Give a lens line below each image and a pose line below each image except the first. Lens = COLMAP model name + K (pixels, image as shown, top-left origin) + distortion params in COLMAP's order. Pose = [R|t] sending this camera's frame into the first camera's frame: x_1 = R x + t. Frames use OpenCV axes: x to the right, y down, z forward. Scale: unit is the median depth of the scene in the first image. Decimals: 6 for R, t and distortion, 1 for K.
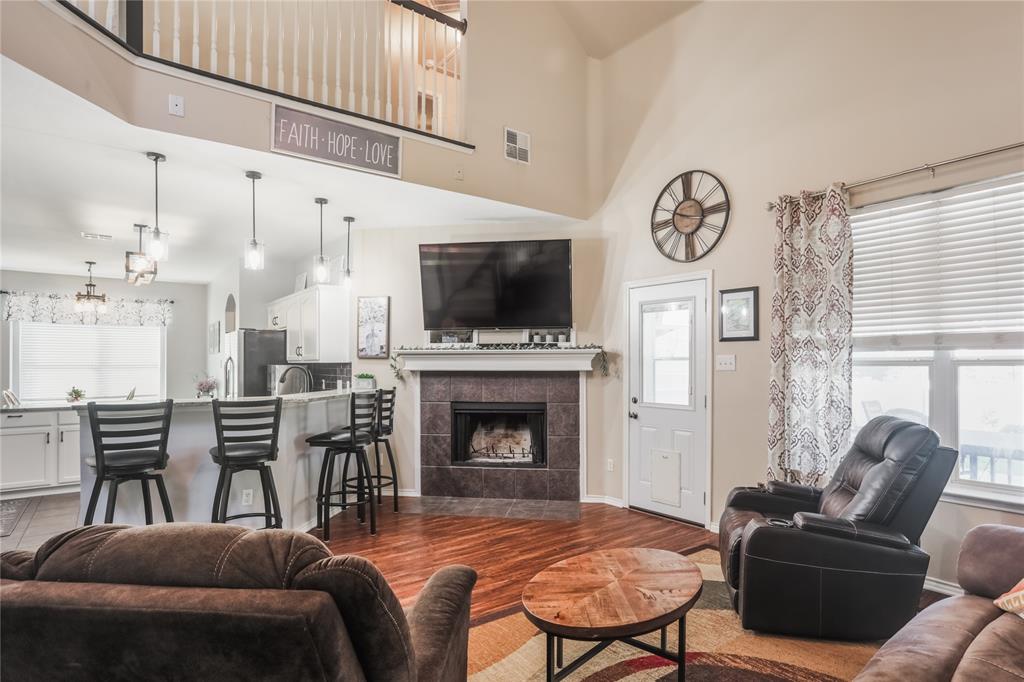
lens RADIAL K [[546.7, 0, 517.6], [0, 546.7, 359.8], [0, 0, 1]] dist [-0.059700, 0.034346]
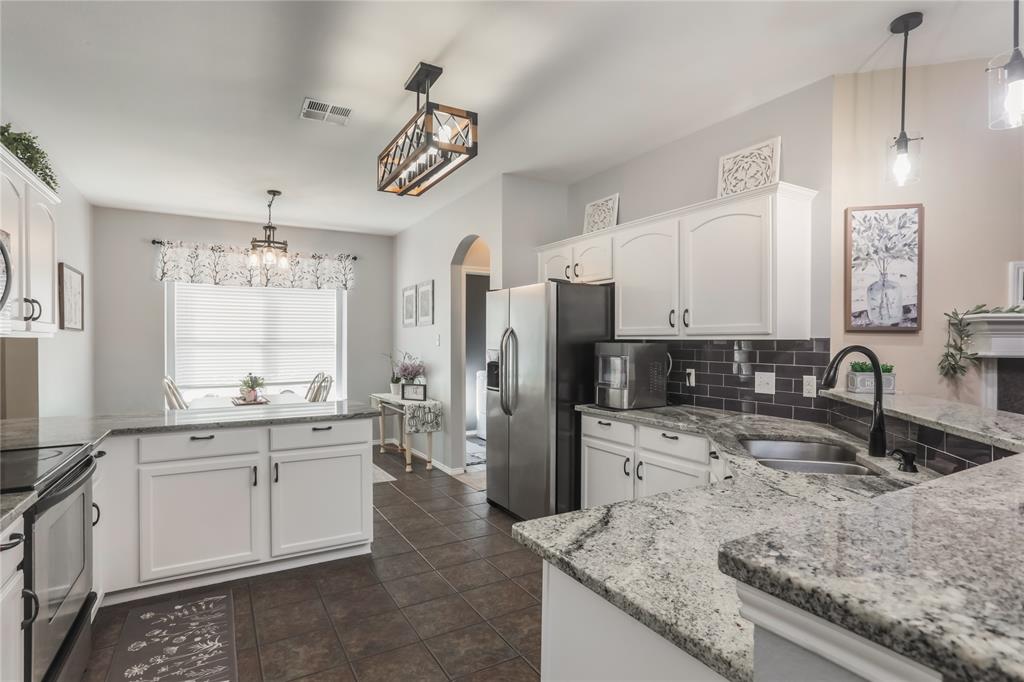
lens RADIAL K [[511.7, 0, 516.2], [0, 511.7, 344.5], [0, 0, 1]] dist [-0.068476, 0.045610]
pose [[0.993750, 0.006178, -0.111454, -0.468321], [-0.004821, 0.999911, 0.012443, 0.004471], [0.111521, -0.011828, 0.993692, 0.436499]]
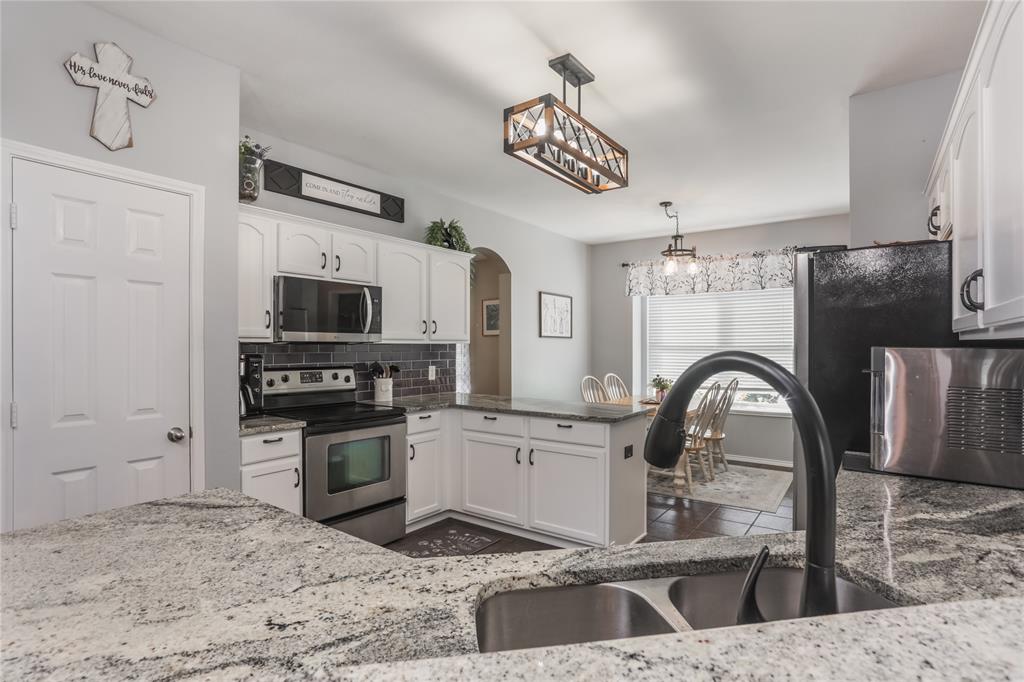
lens RADIAL K [[511.7, 0, 516.2], [0, 511.7, 344.5], [0, 0, 1]] dist [-0.068476, 0.045610]
pose [[0.290438, 0.001271, -0.956893, -0.228855], [0.005603, 0.999980, 0.003029, 0.005318], [0.956878, -0.006241, 0.290425, 0.678341]]
